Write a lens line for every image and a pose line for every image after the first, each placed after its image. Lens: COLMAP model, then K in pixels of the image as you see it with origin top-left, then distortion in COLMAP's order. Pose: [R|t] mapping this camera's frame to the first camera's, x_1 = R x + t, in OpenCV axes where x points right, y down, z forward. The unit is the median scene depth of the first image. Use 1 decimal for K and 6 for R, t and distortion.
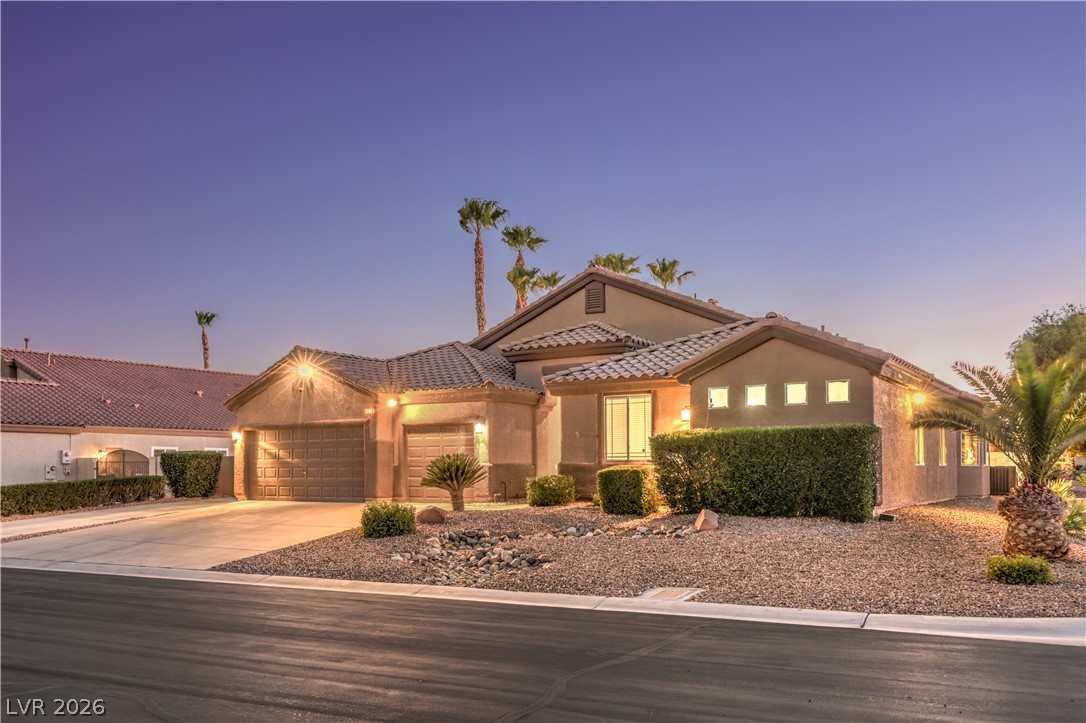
lens RADIAL K [[866.0, 0, 543.0], [0, 866.0, 361.5], [0, 0, 1]] dist [-0.006536, -0.004879]
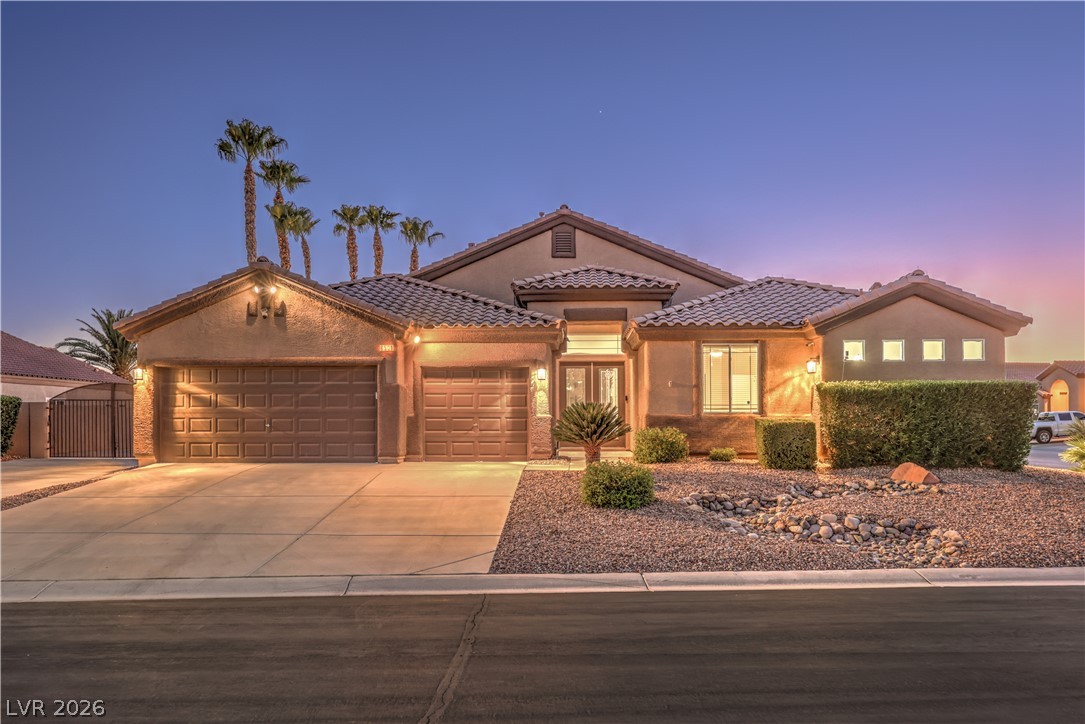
lens RADIAL K [[769.1, 0, 542.5], [0, 769.1, 362.0], [0, 0, 1]] dist [-0.001991, 0.000128]
pose [[0.867927, 0.042835, 0.494841, -0.423413], [-0.064447, 0.997564, 0.026684, 0.041987], [-0.492493, -0.055050, 0.868574, 0.314827]]
